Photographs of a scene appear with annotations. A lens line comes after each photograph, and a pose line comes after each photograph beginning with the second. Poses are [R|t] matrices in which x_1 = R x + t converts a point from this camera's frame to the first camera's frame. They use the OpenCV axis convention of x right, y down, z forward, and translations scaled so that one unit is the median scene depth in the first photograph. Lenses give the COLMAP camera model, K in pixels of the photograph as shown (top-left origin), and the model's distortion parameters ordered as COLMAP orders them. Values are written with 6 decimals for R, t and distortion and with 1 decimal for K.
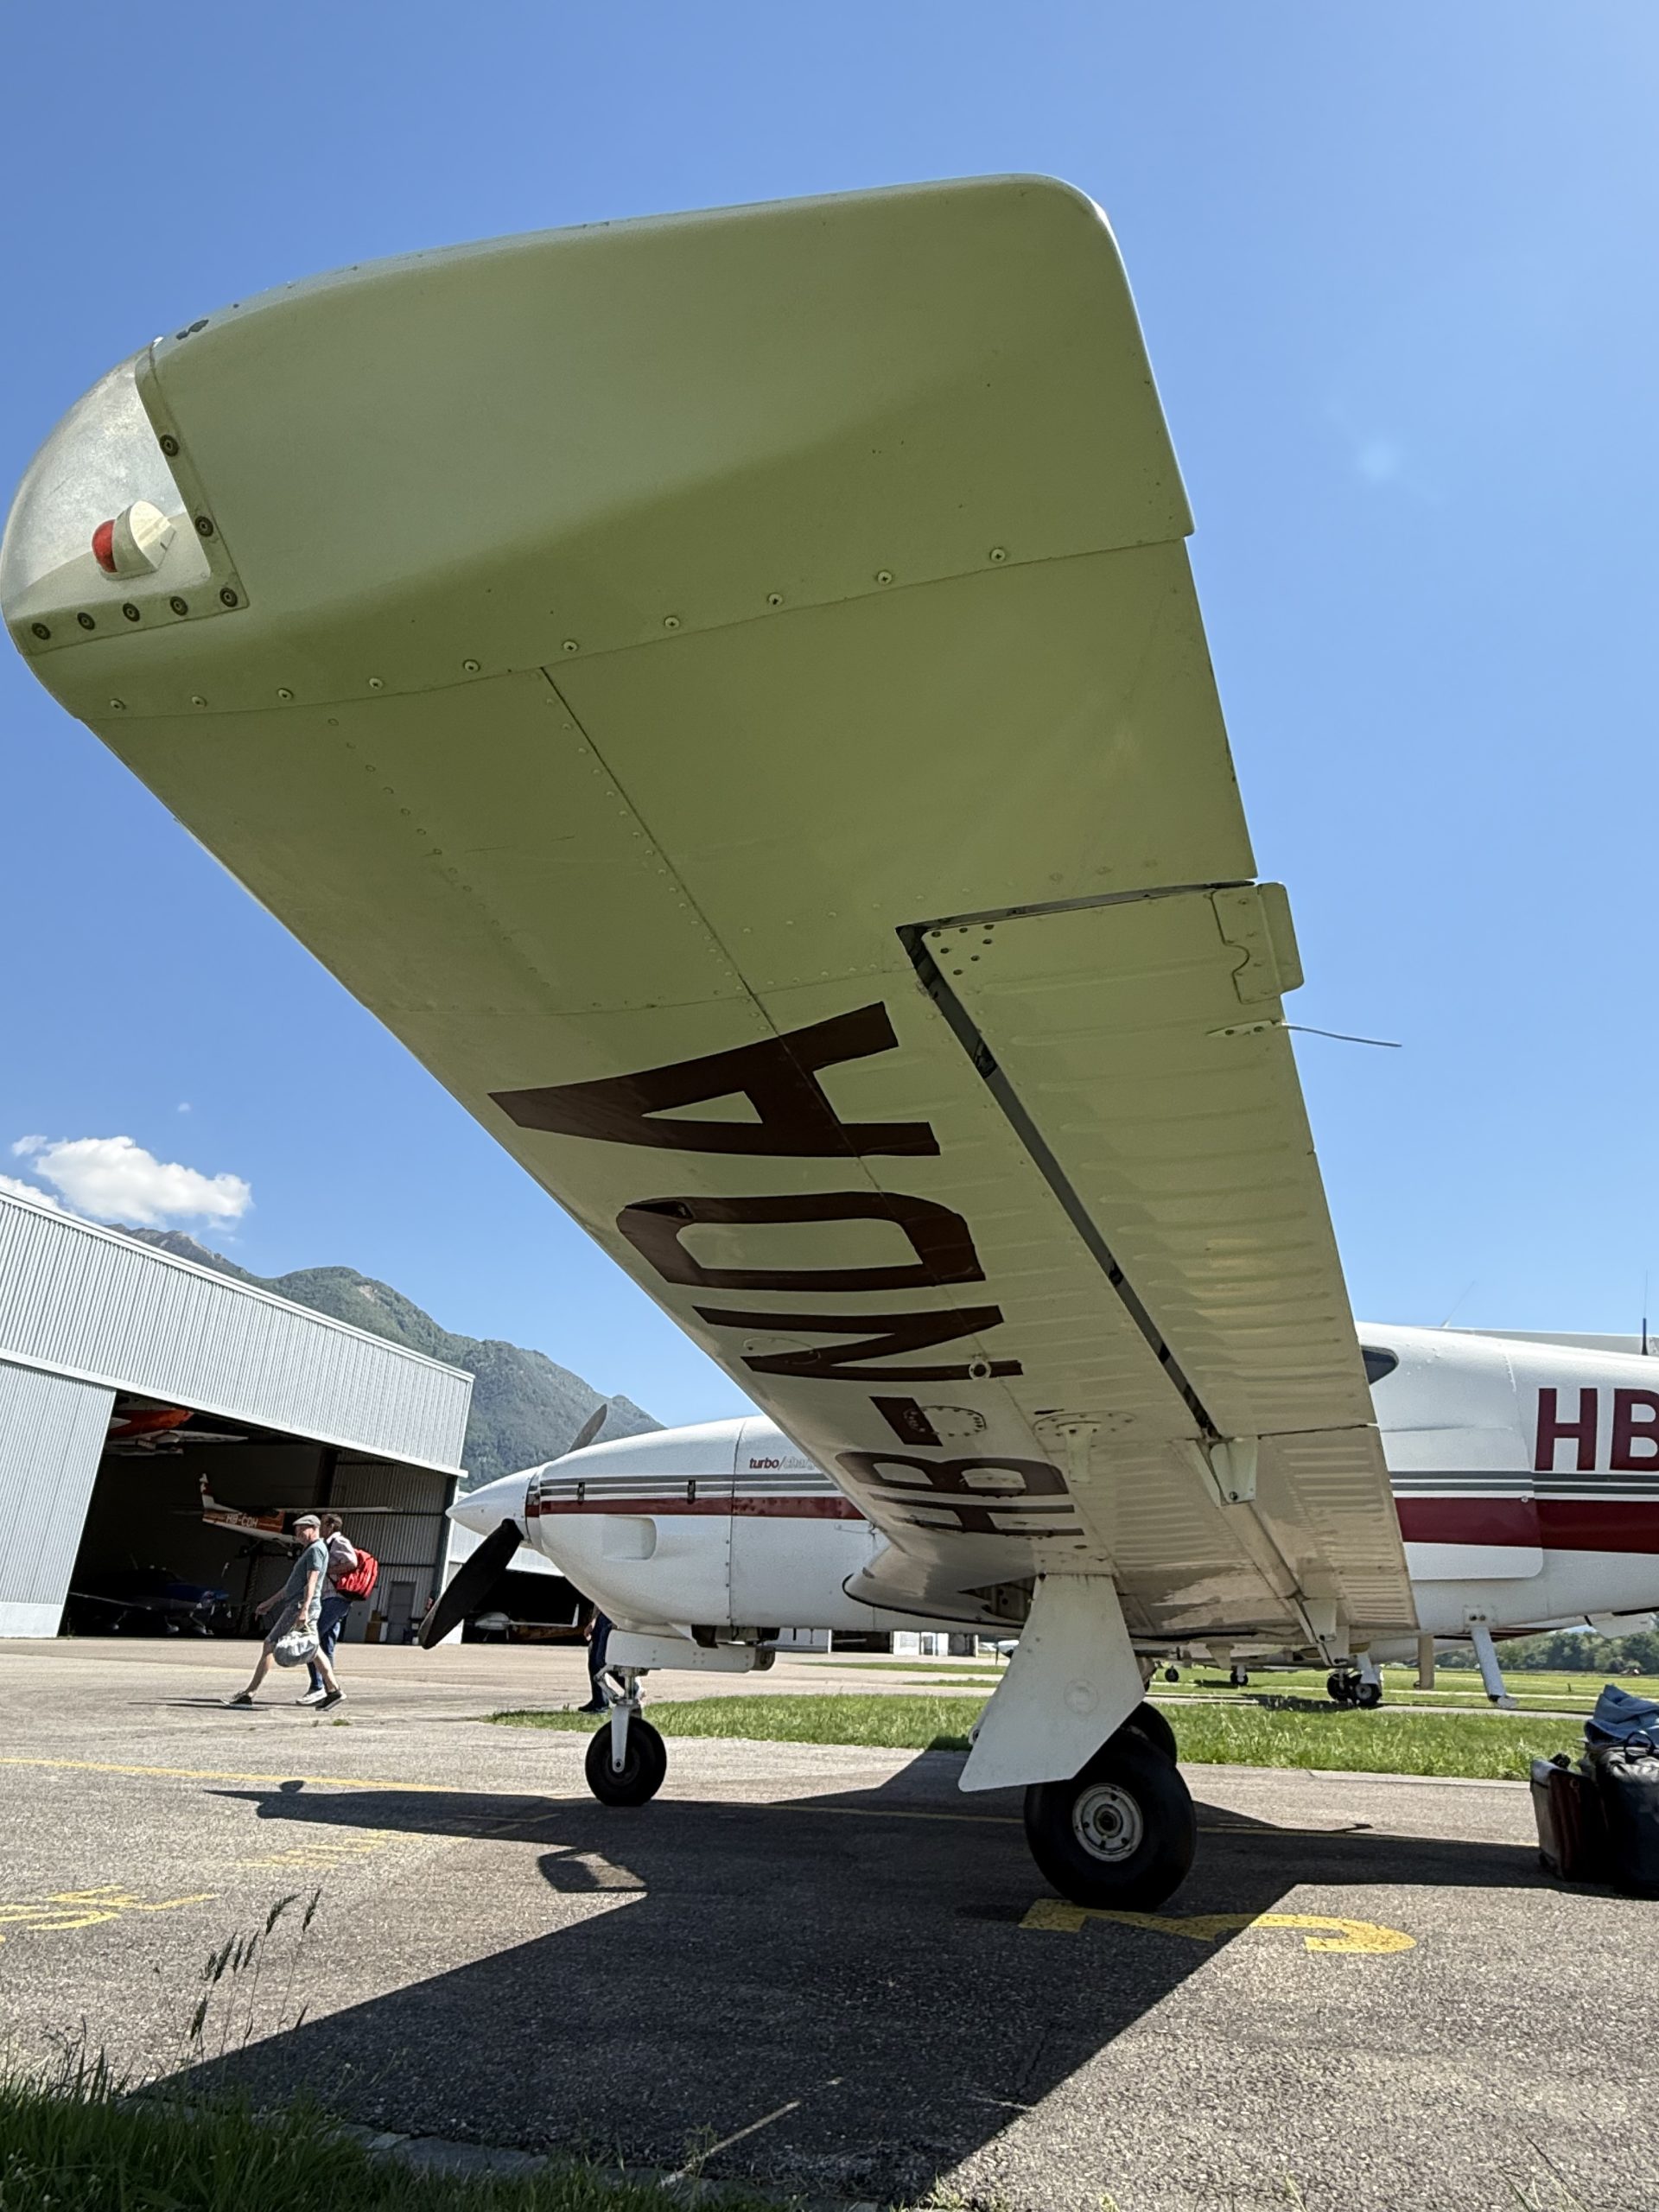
lens RADIAL K [[1322.6, 0, 825.3], [0, 1322.6, 1094.2], [0, 0, 1]] dist [0.005125, -0.001303]
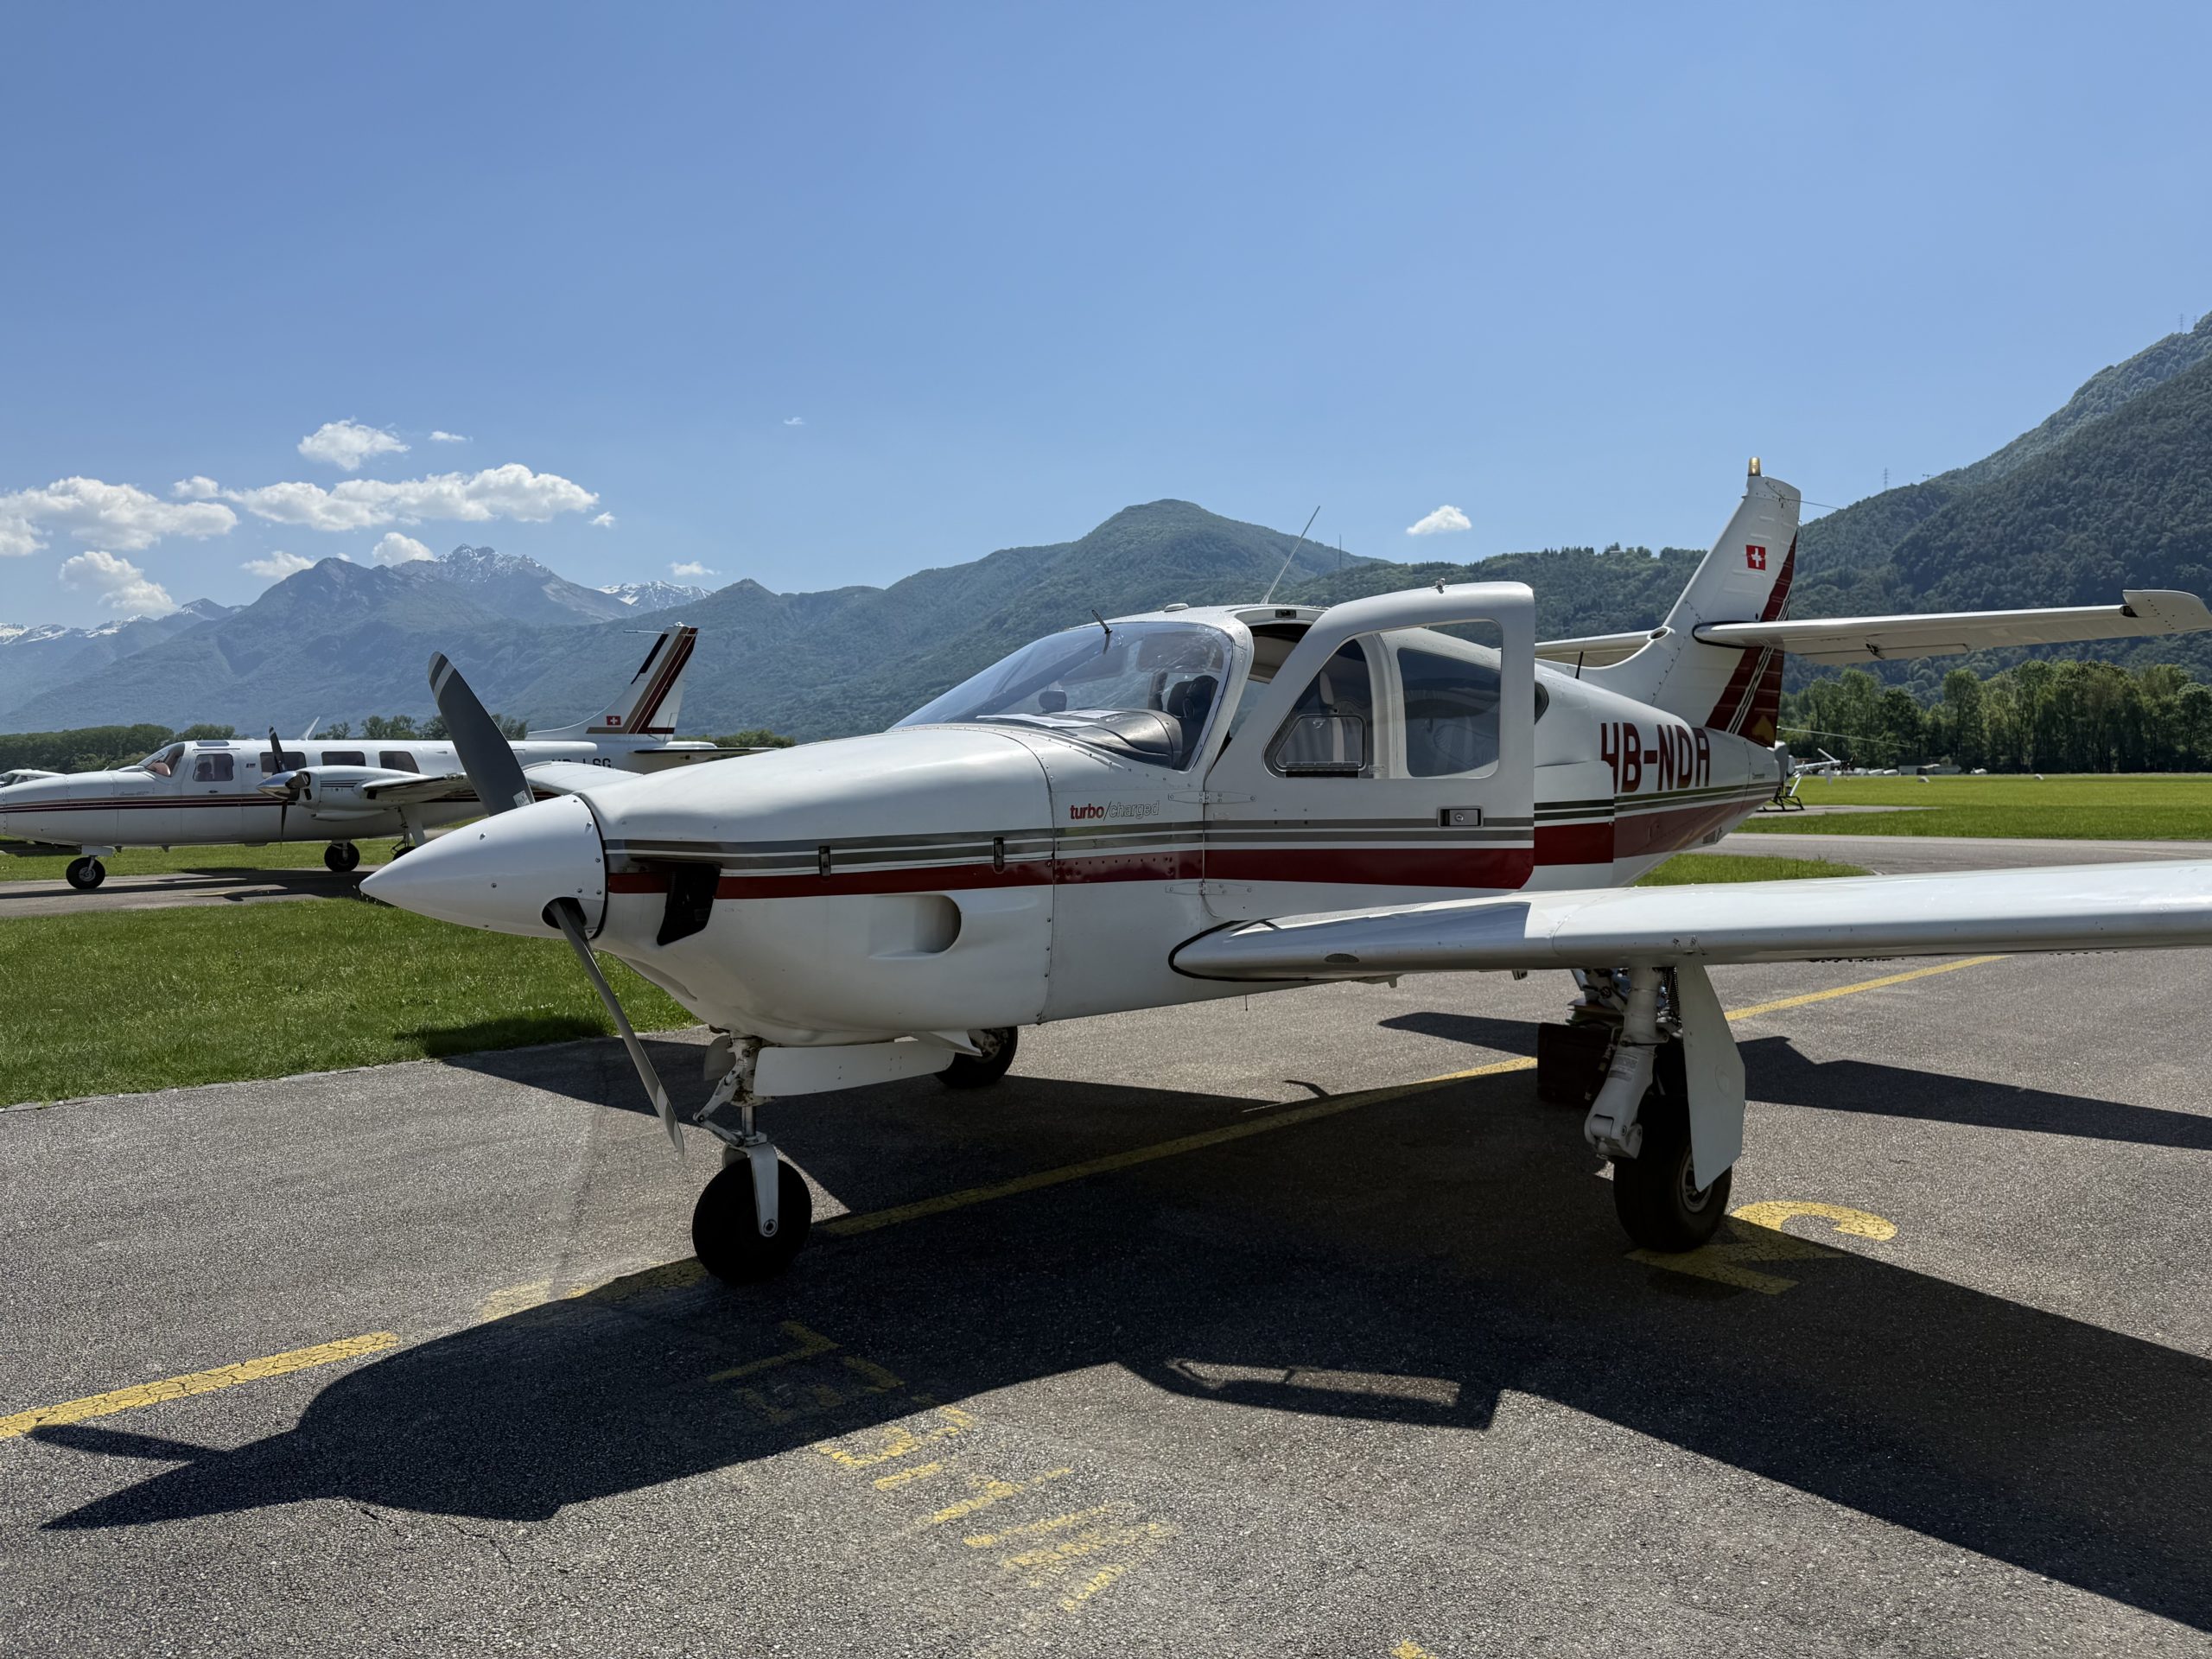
lens RADIAL K [[1551.1, 0, 1106.0], [0, 1551.1, 829.5], [0, 0, 1]] dist [0.082579, -0.127647]
pose [[0.558475, -0.066706, 0.826835, -0.728750], [-0.295311, 0.915471, 0.273322, 0.058074], [-0.775175, -0.396817, 0.491569, 0.581471]]
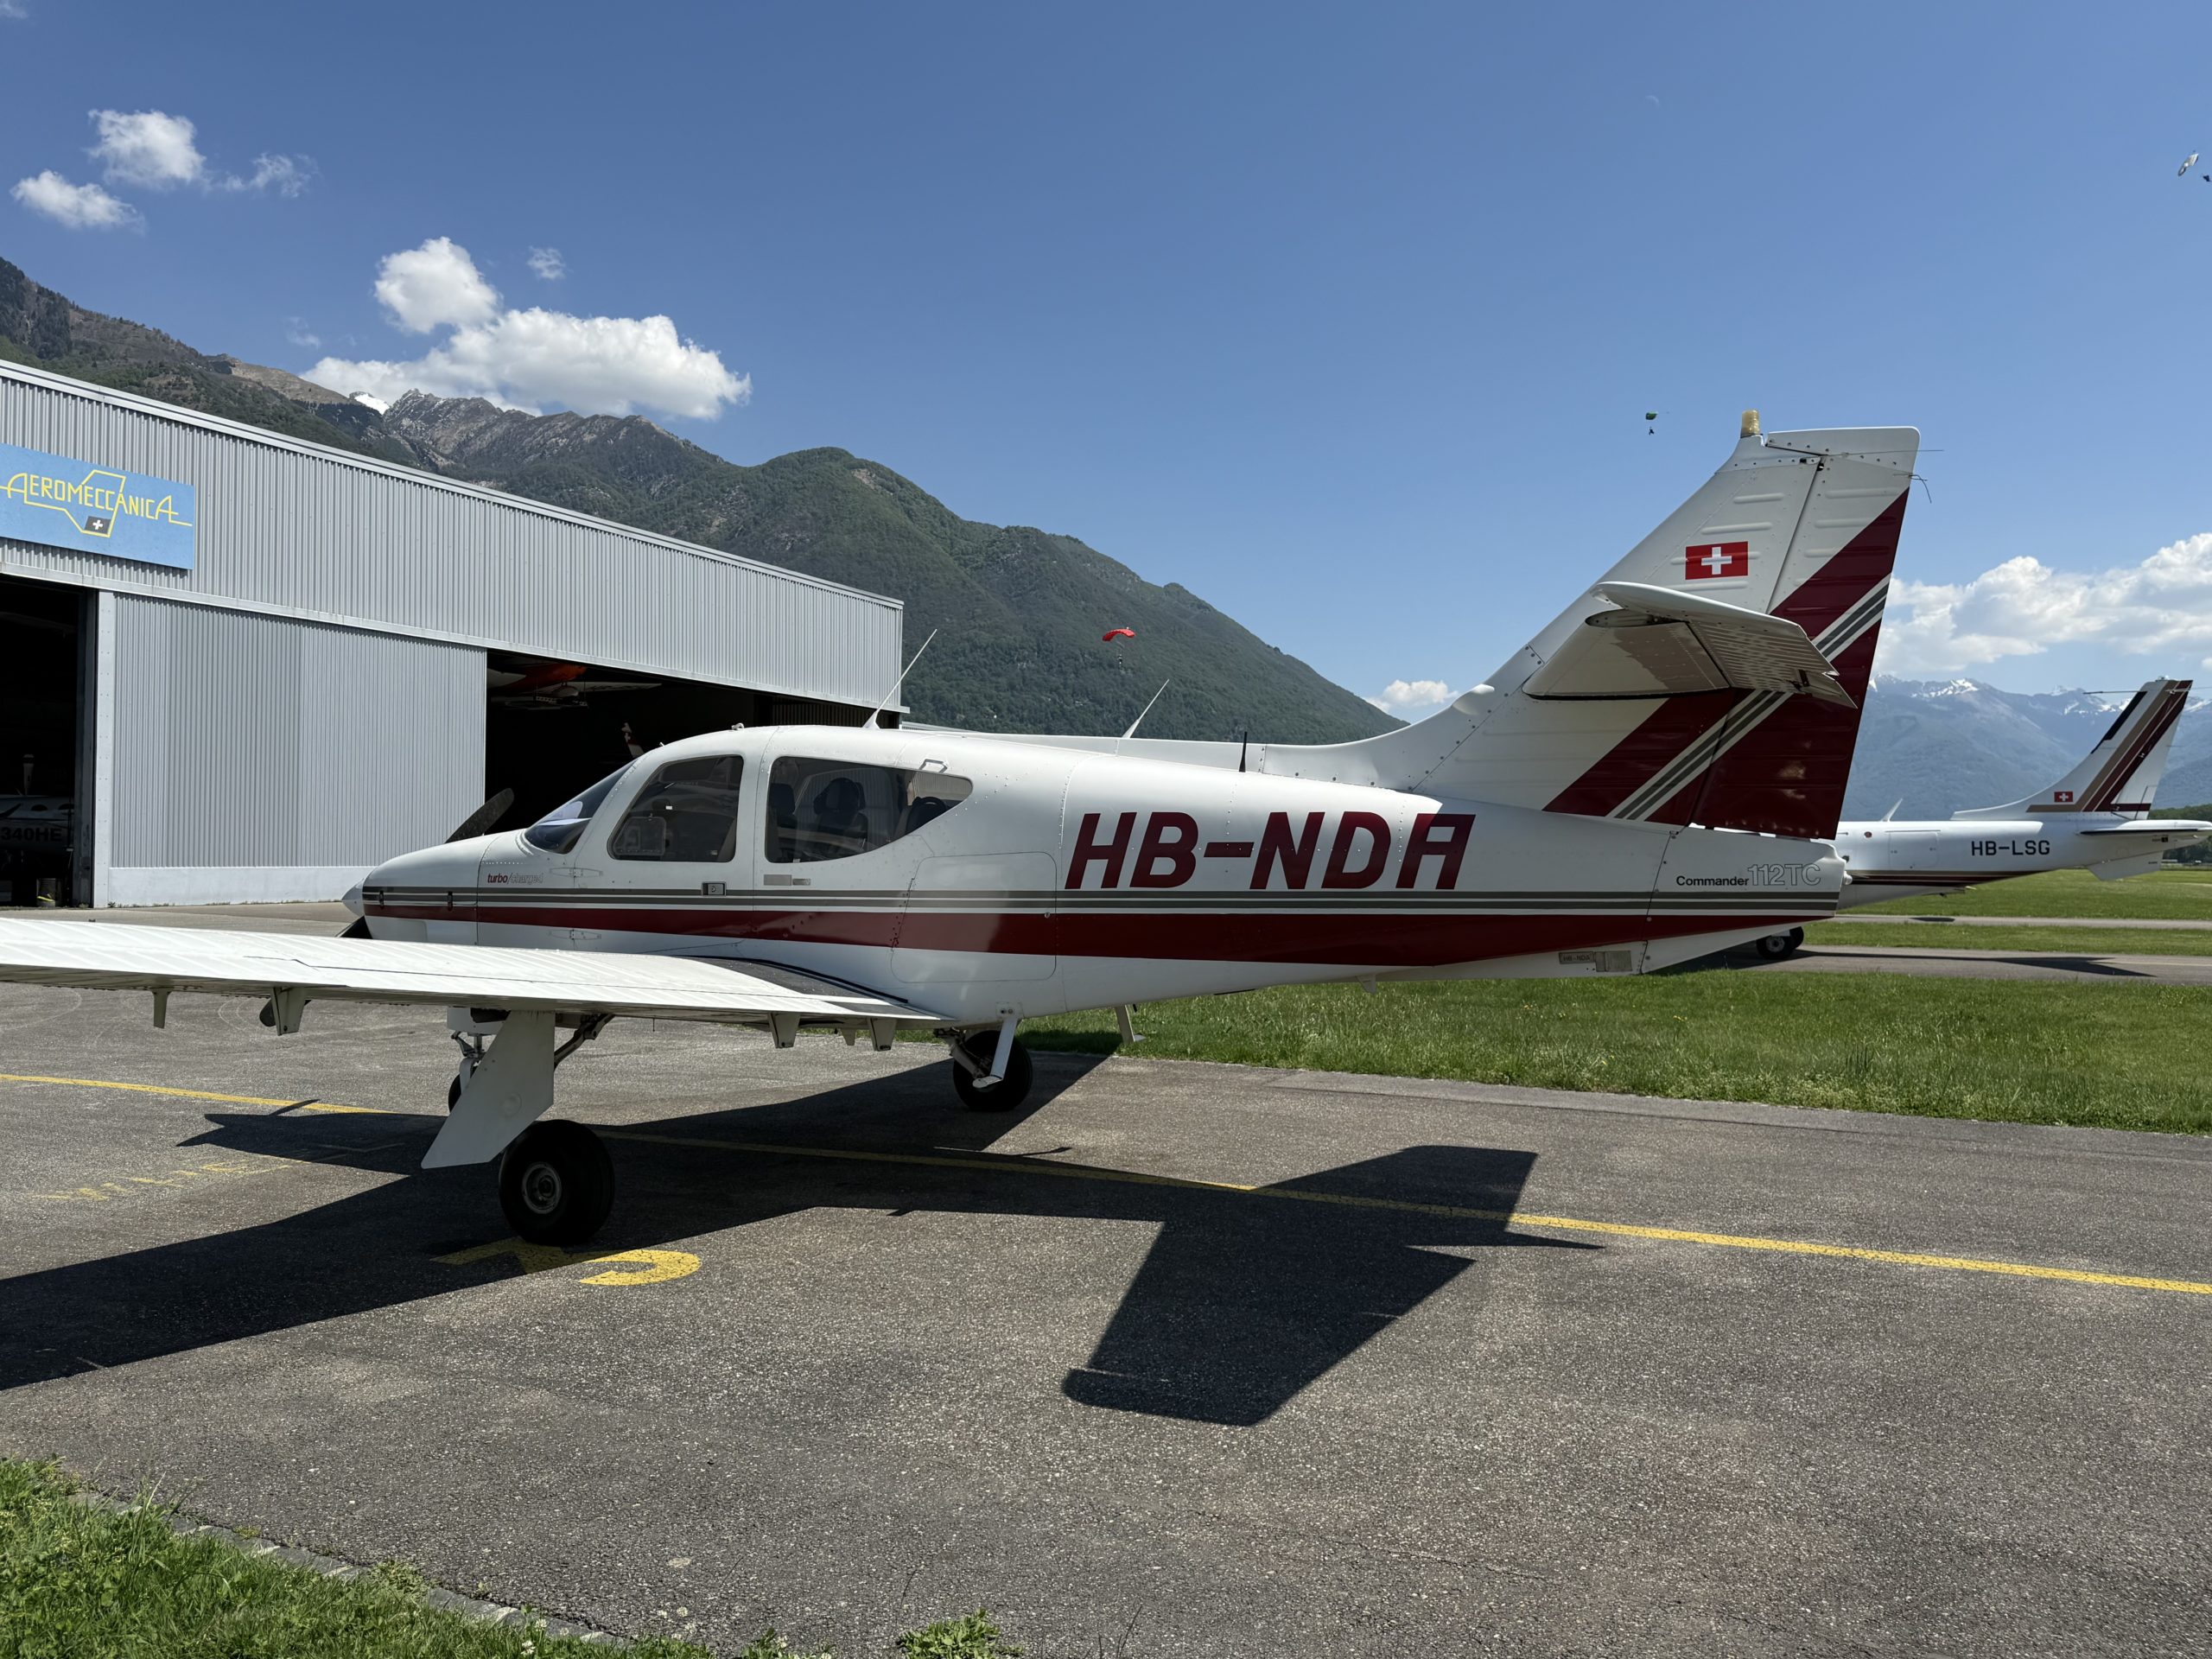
lens RADIAL K [[1629.9, 0, 1139.6], [0, 1629.9, 822.3], [0, 0, 1]] dist [0.100826, -0.153374]
pose [[0.983284, -0.027679, -0.179961, 0.754796], [0.091530, 0.929556, 0.357138, -0.222601], [0.157398, -0.367640, 0.916551, -0.196573]]
